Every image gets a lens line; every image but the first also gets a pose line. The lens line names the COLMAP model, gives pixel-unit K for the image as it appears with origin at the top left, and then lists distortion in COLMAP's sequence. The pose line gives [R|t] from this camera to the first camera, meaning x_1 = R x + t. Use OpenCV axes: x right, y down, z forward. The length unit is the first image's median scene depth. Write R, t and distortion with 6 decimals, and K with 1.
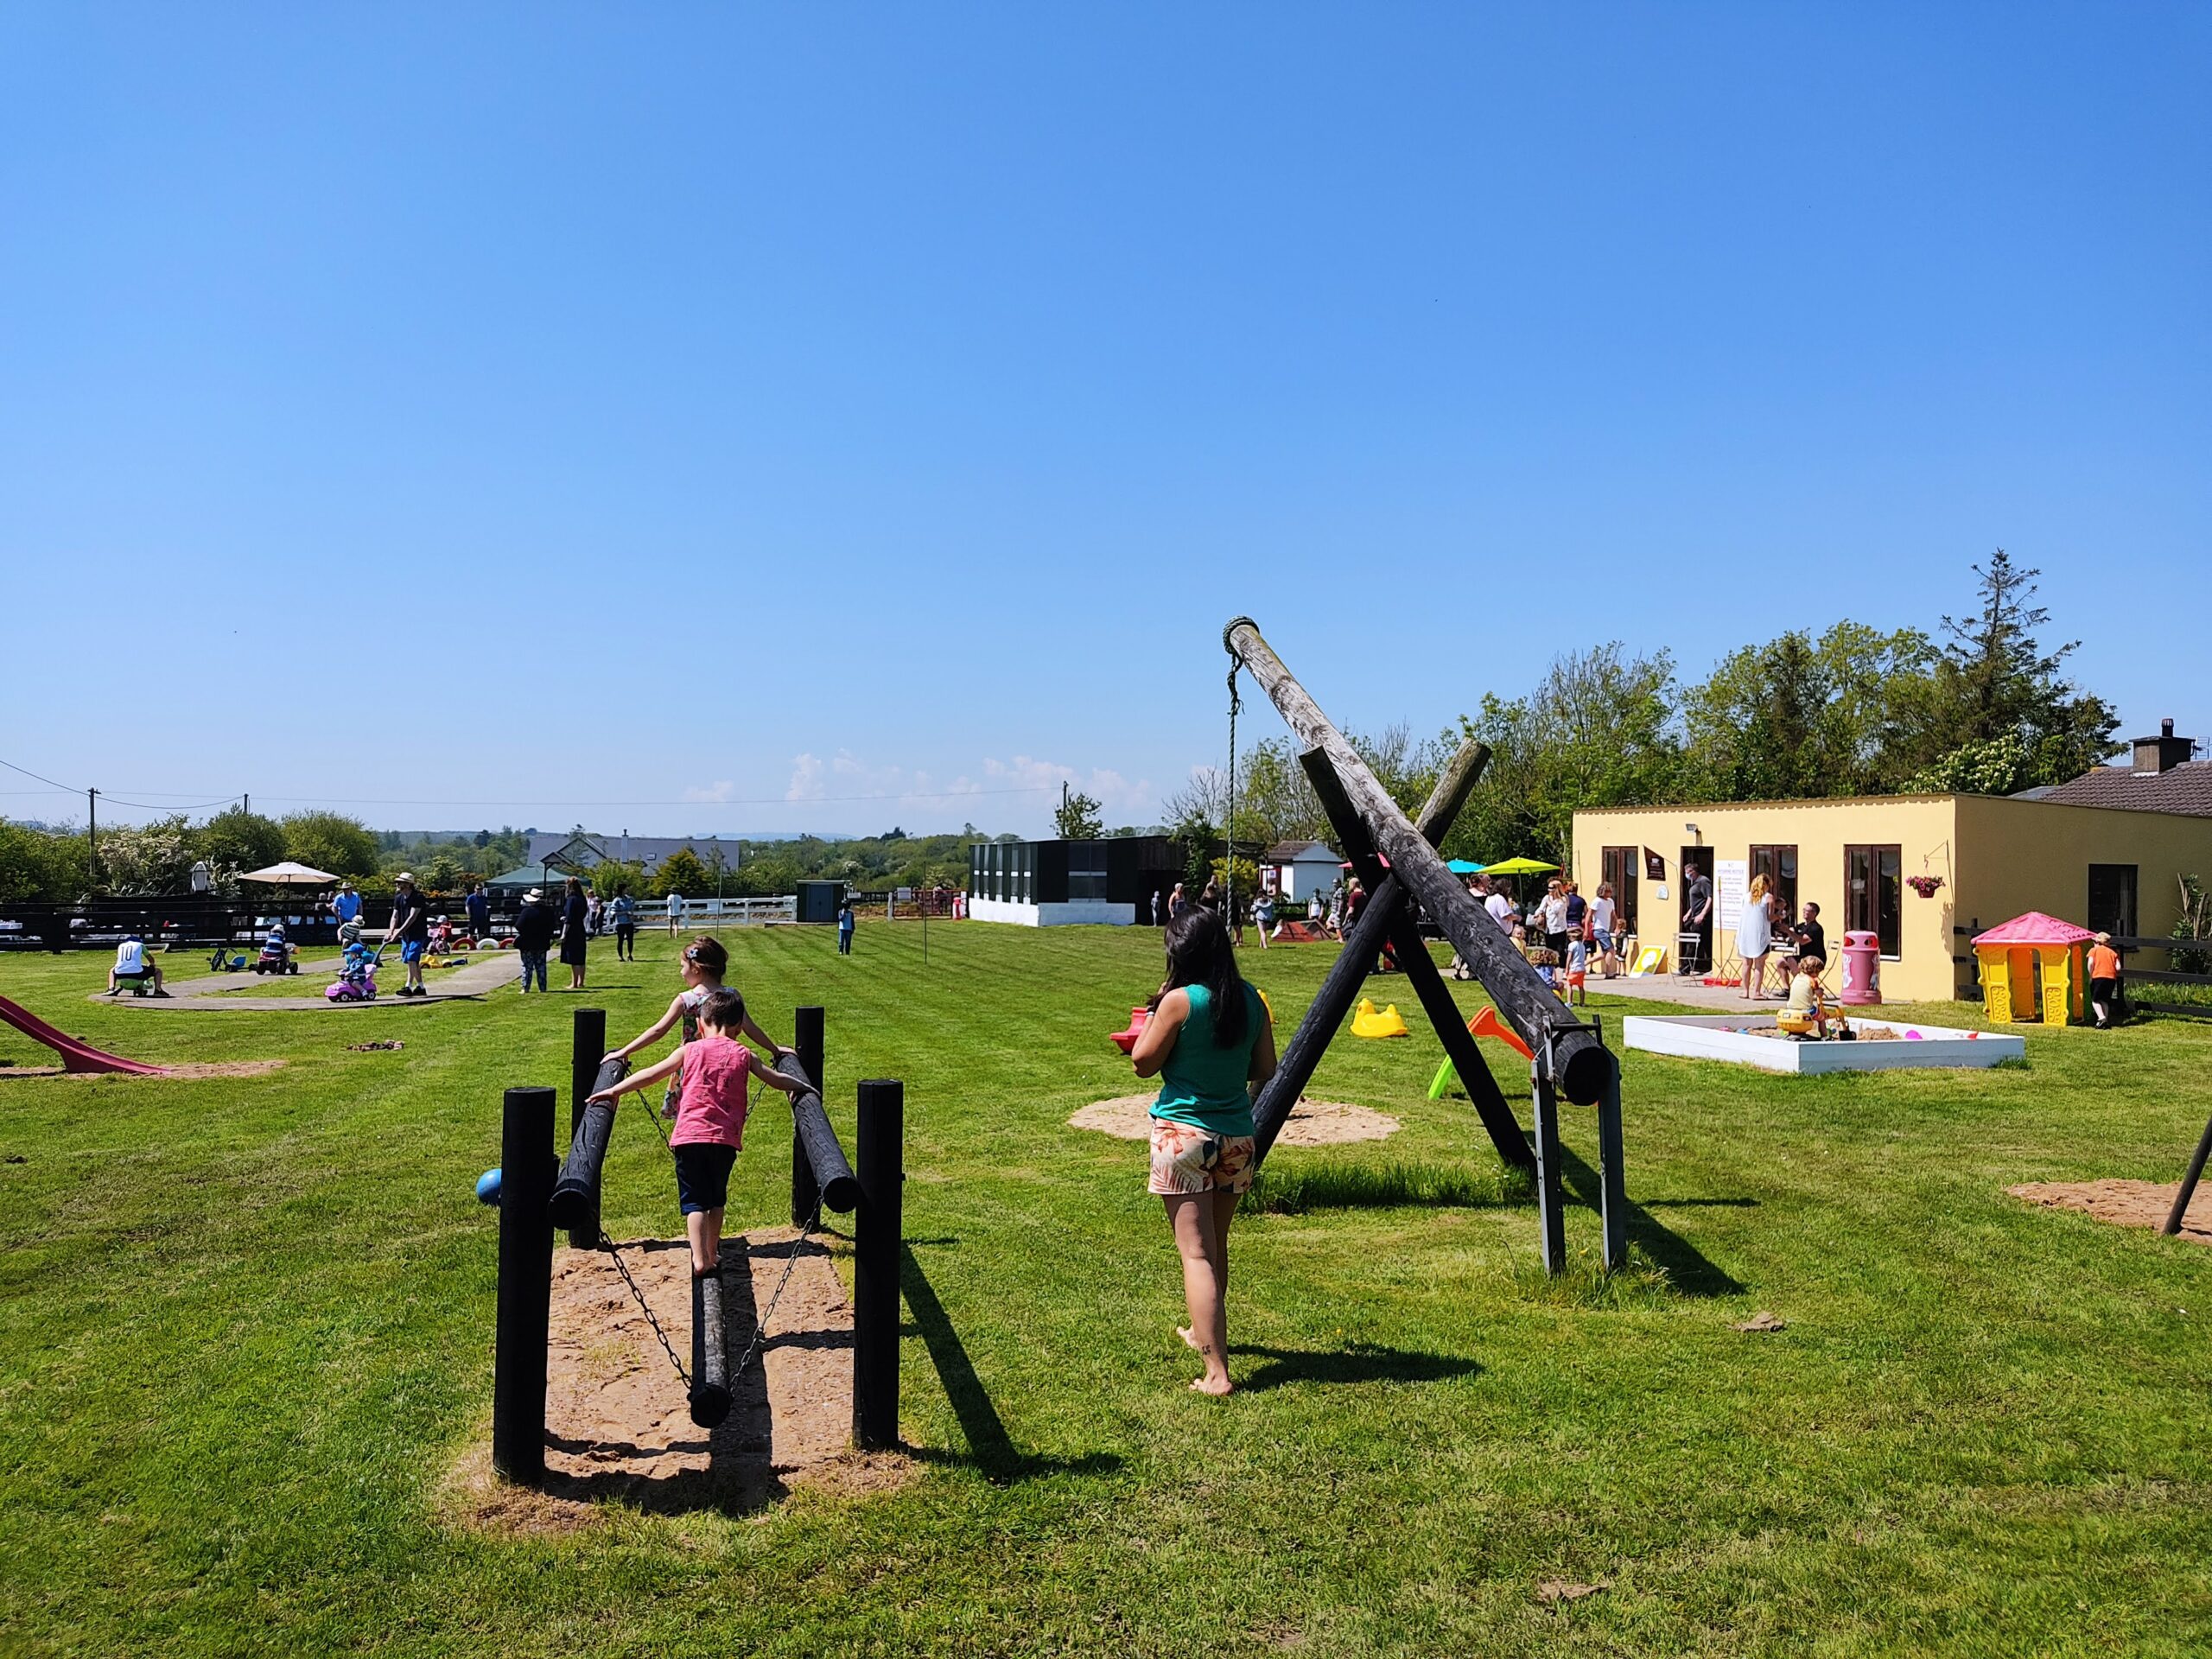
lens RADIAL K [[1672.3, 0, 1098.5], [0, 1672.3, 818.9], [0, 0, 1]] dist [0.057233, -0.086586]
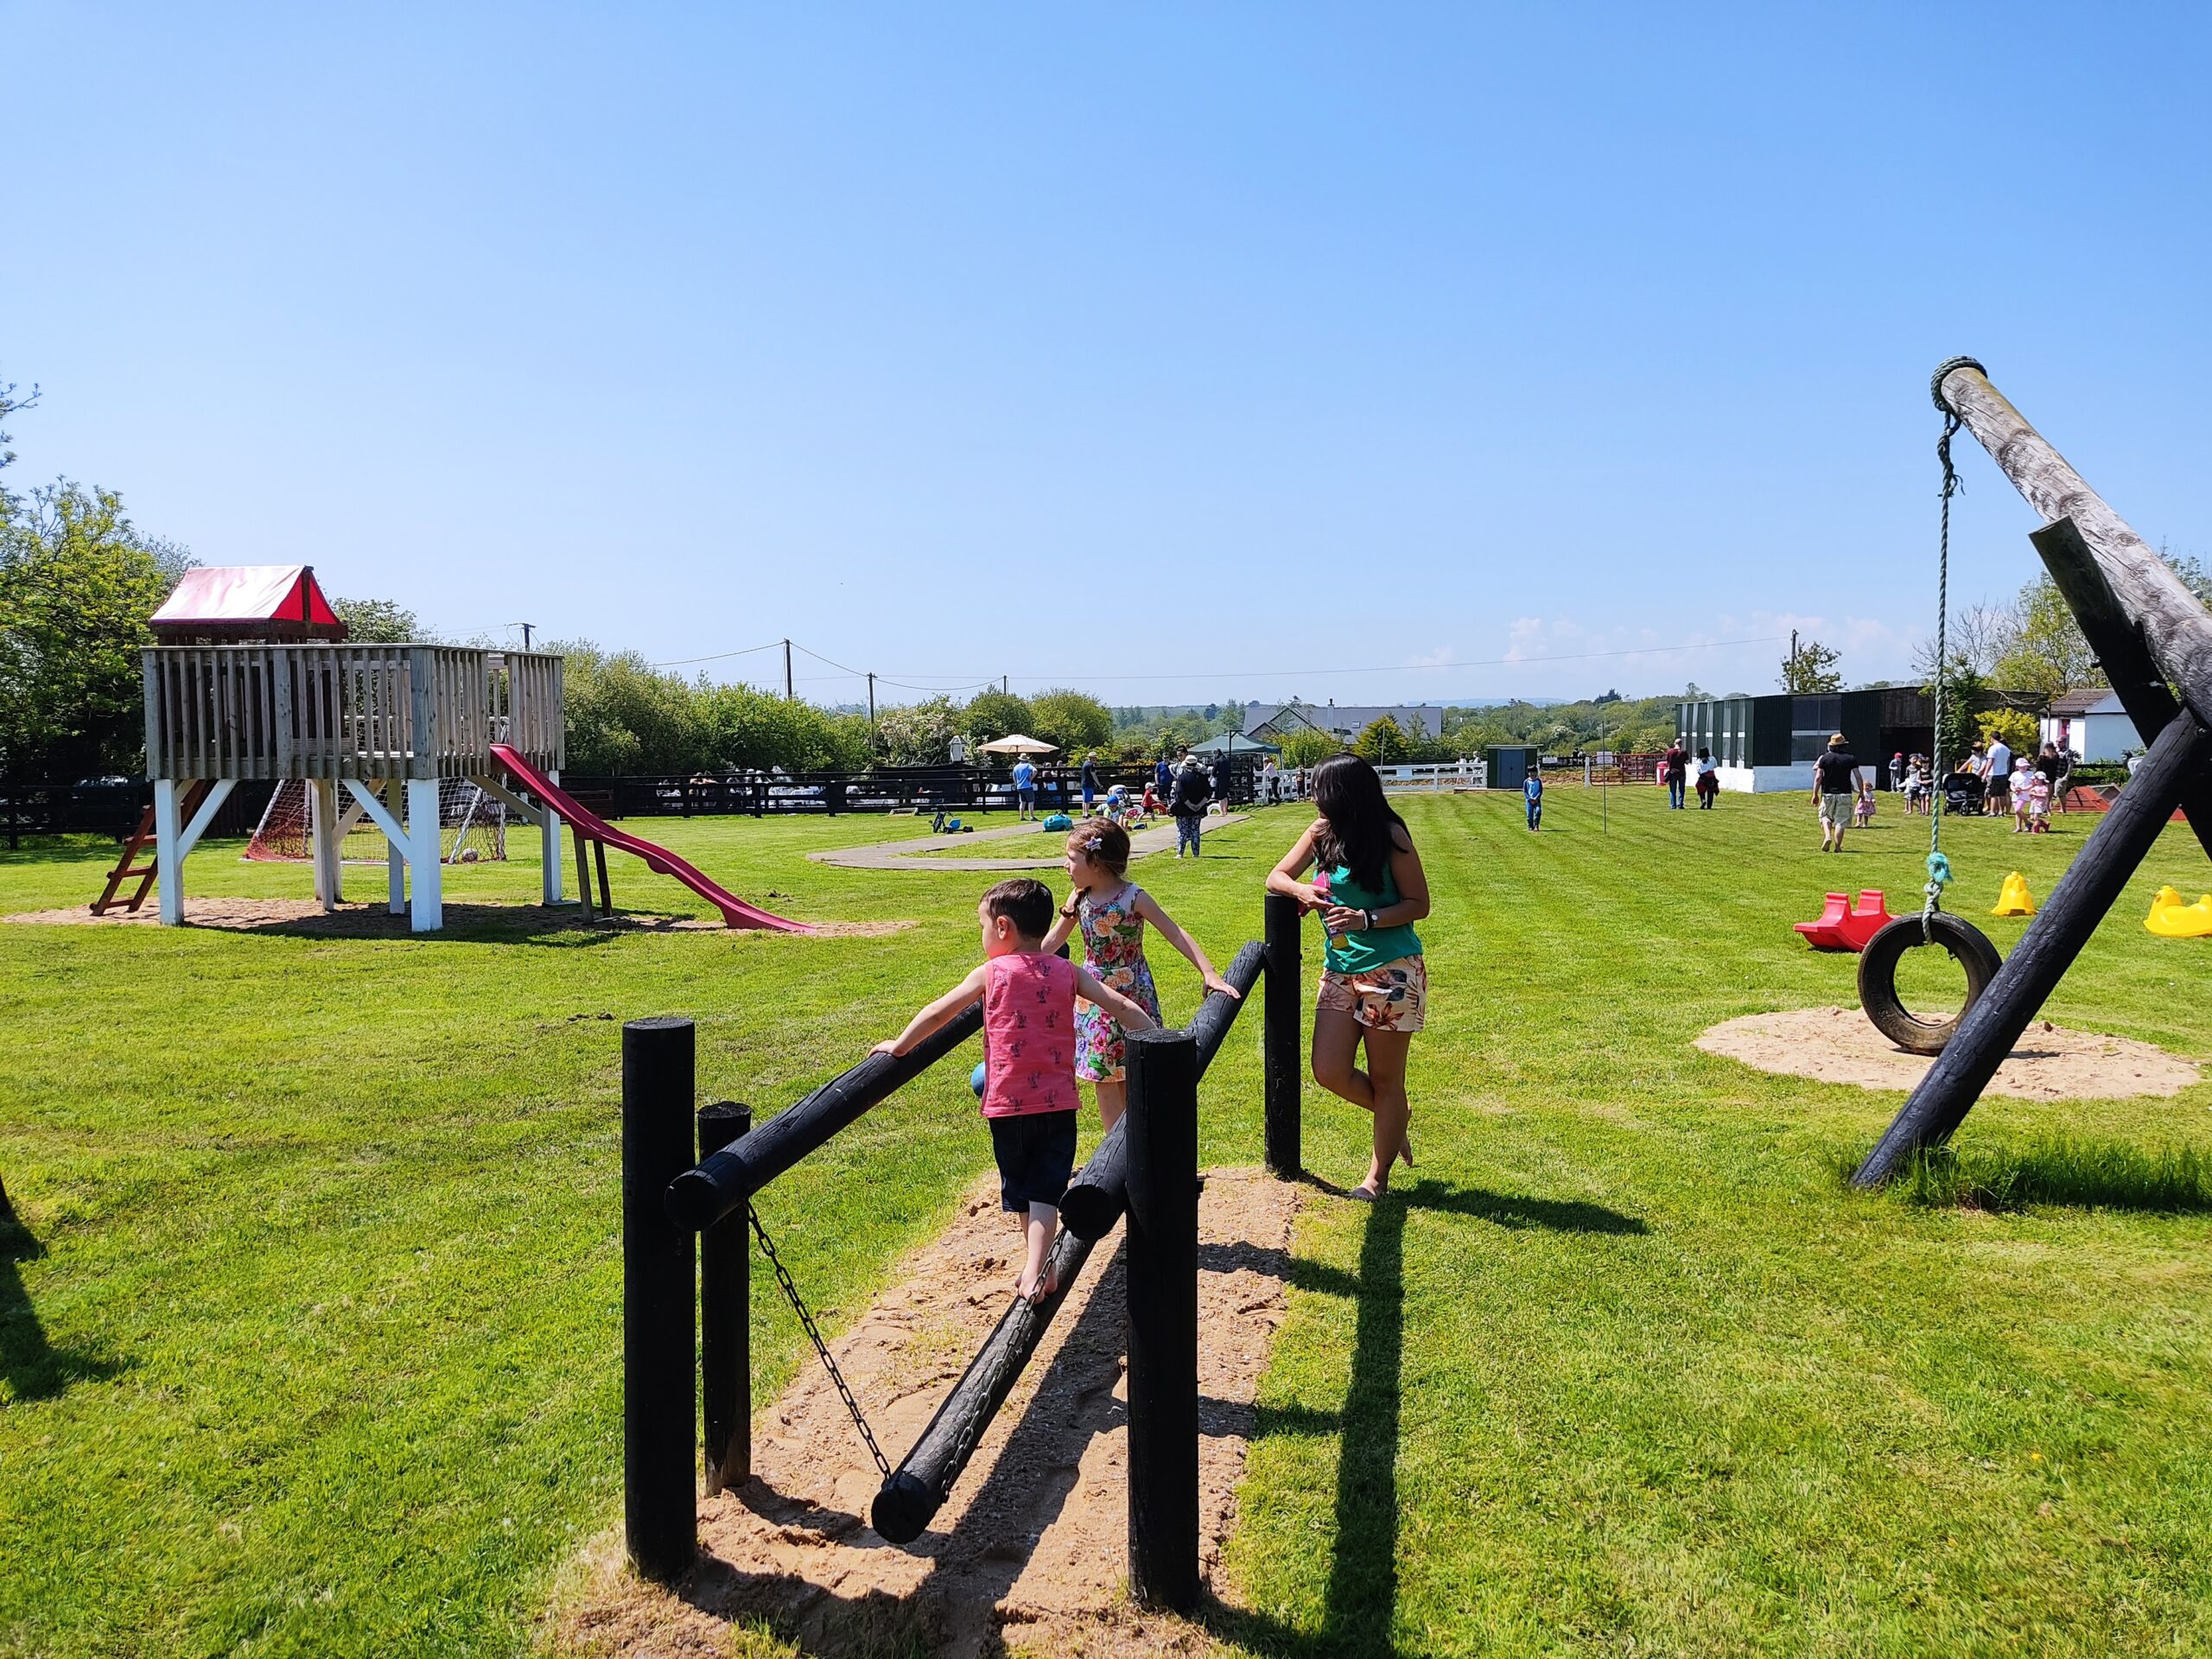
lens RADIAL K [[1672.3, 0, 1089.8], [0, 1672.3, 830.1], [0, 0, 1]] dist [0.057233, -0.086586]
pose [[0.913057, 0.007923, -0.407754, 0.041241], [0.027187, 0.996405, 0.080238, 0.012209], [0.406924, -0.084348, 0.909559, 0.175906]]
